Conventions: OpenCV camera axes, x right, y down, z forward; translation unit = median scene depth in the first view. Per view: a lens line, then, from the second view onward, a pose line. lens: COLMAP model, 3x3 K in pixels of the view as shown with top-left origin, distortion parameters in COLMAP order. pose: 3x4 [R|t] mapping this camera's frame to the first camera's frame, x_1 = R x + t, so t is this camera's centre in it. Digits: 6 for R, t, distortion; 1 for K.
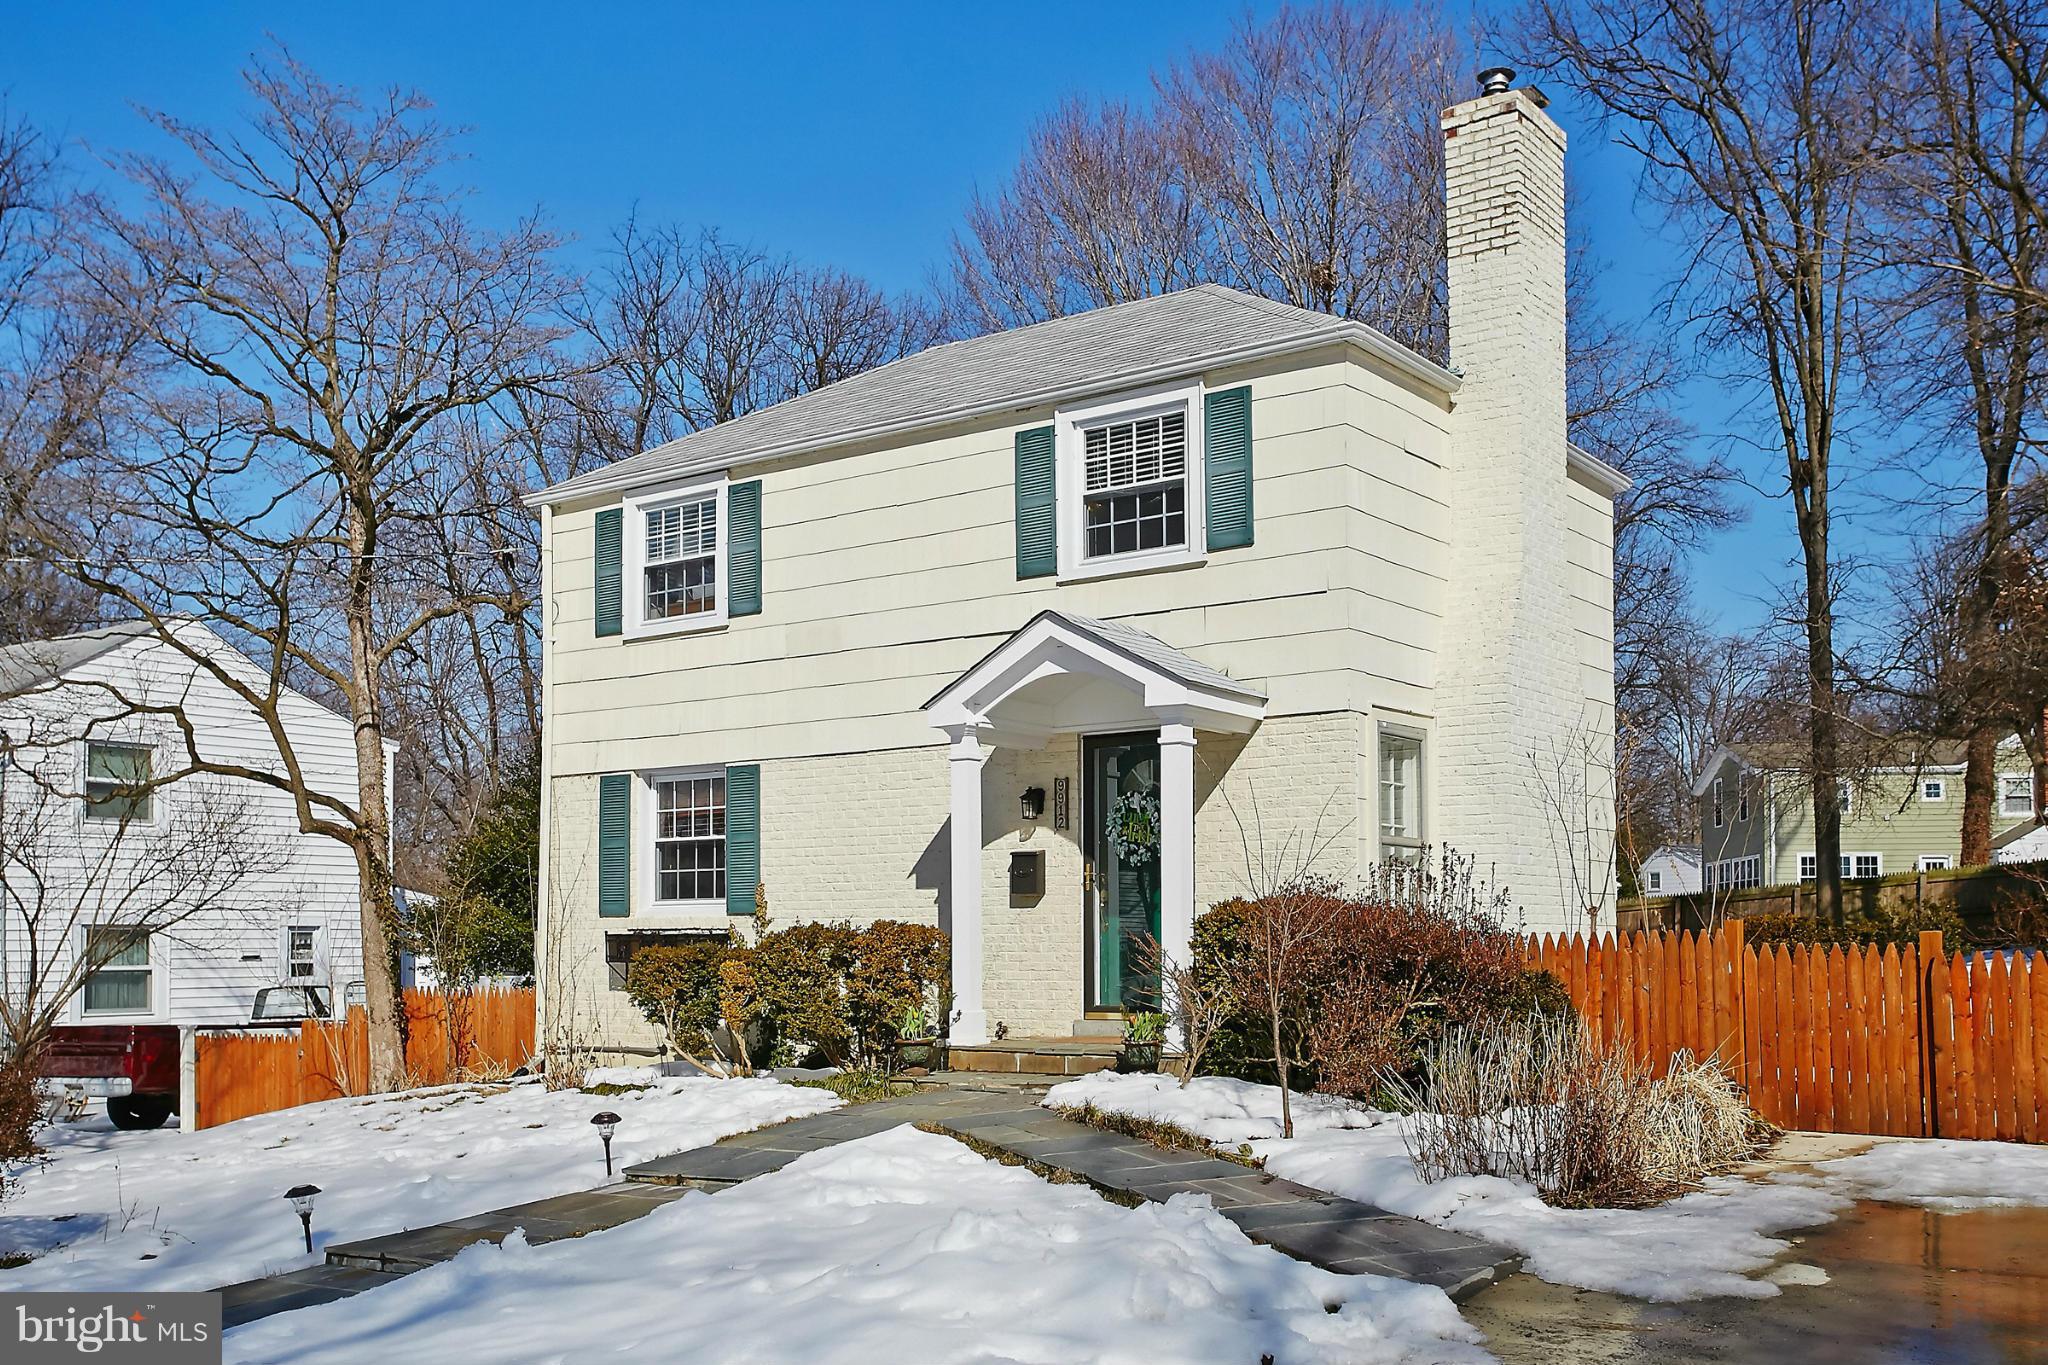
lens RADIAL K [[1958.2, 0, 1024.0], [0, 1958.2, 682.5], [0, 0, 1]] dist [-0.003392, 0.001711]
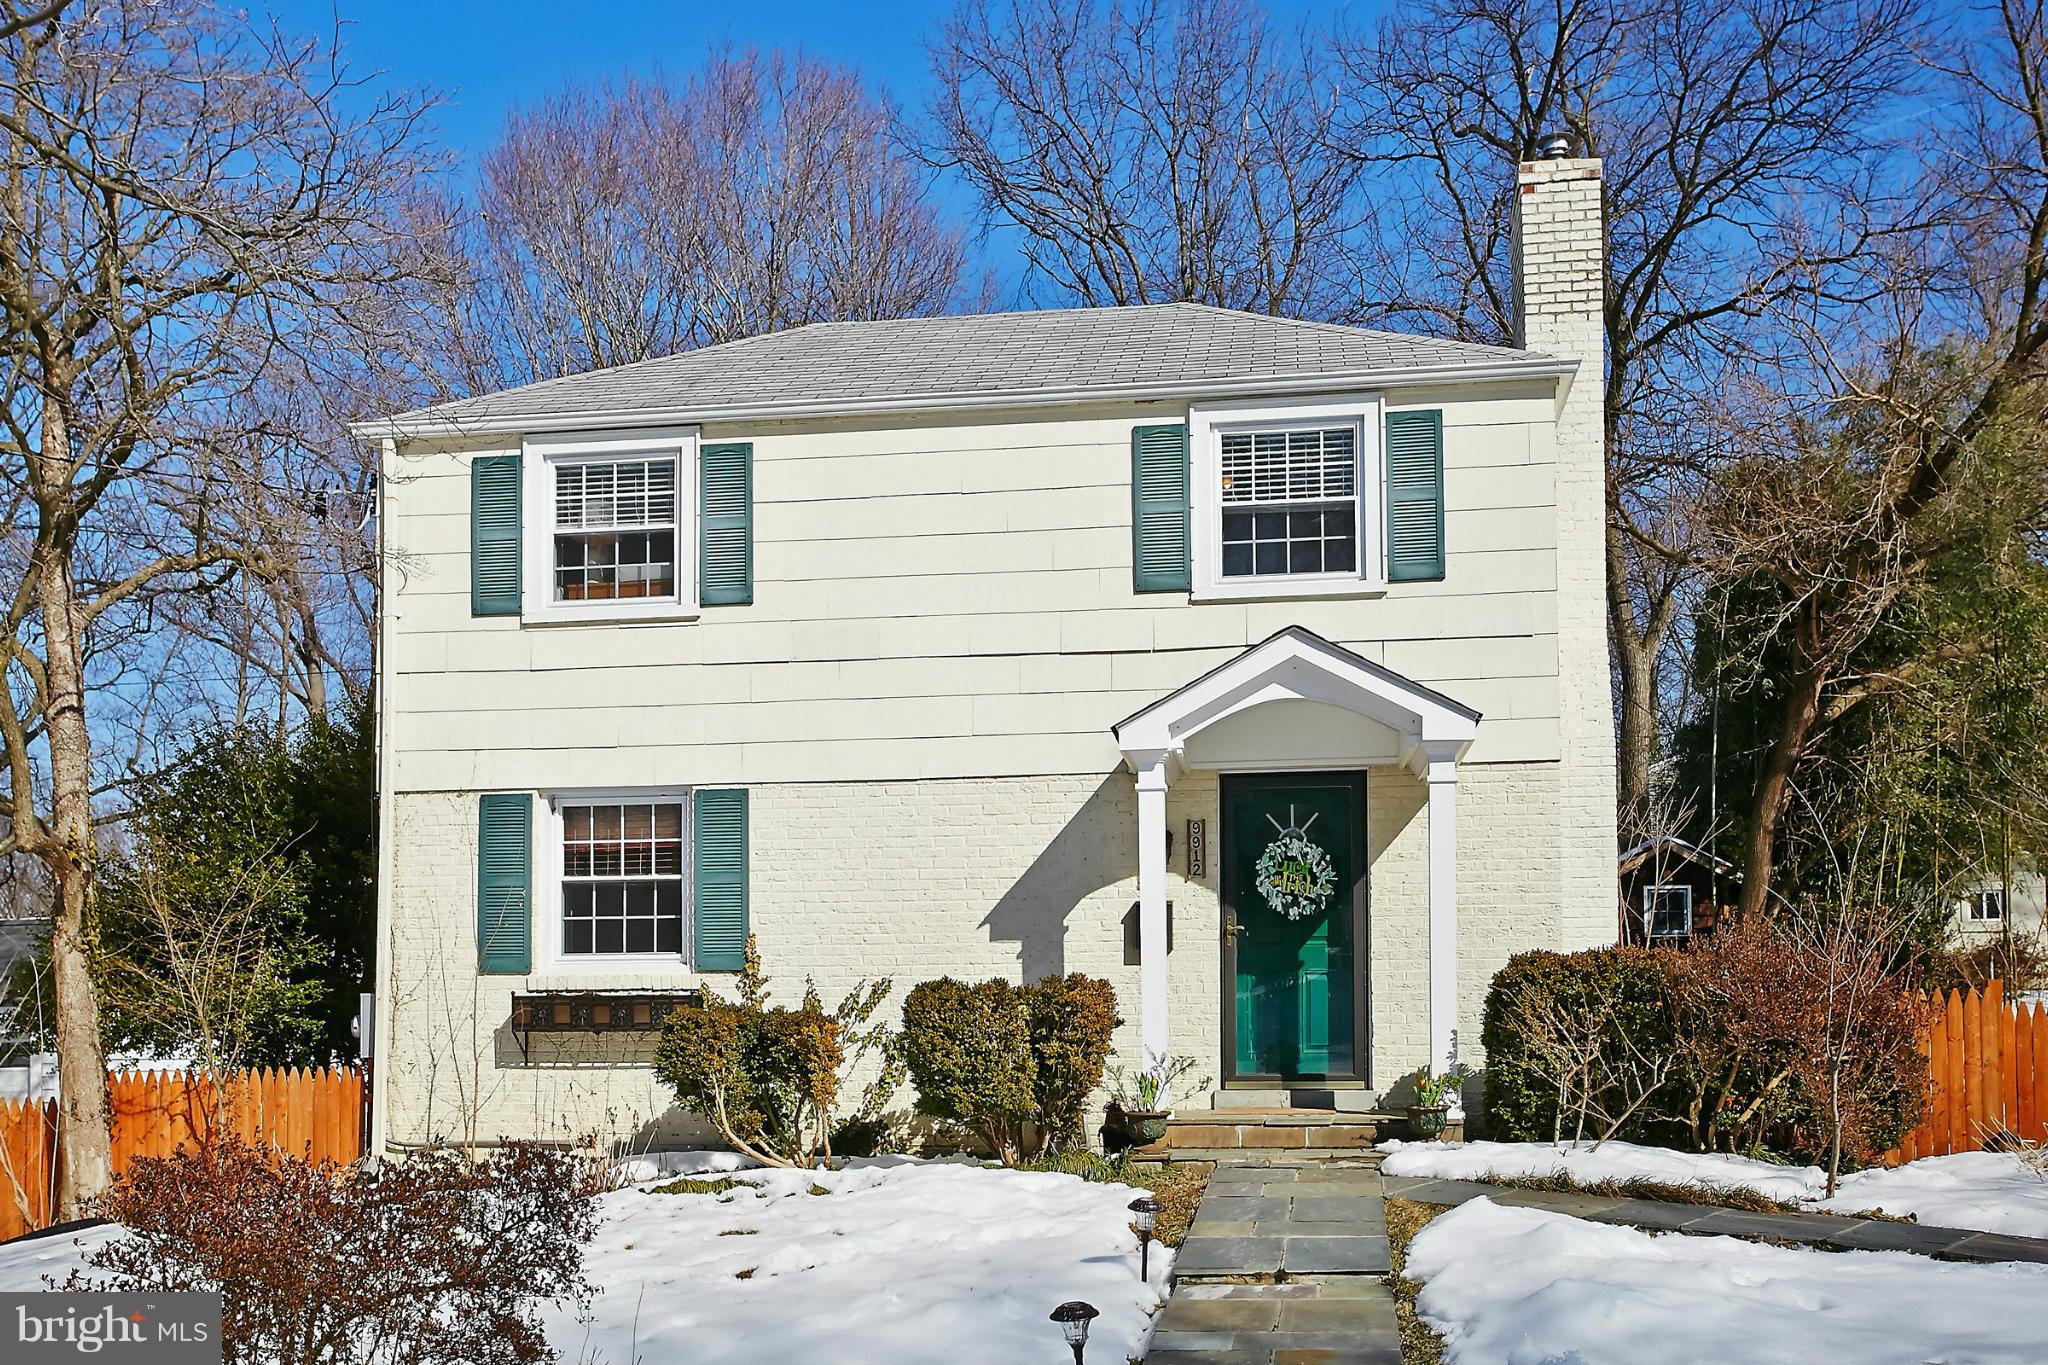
lens RADIAL K [[1960.5, 0, 1024.4], [0, 1960.5, 804.6], [0, 0, 1]] dist [0.004849, 0.011365]
pose [[0.881877, 0.057569, 0.467953, -0.441785], [-0.060477, 0.998131, -0.008820, 0.051575], [-0.467586, -0.020522, 0.883710, 0.236427]]
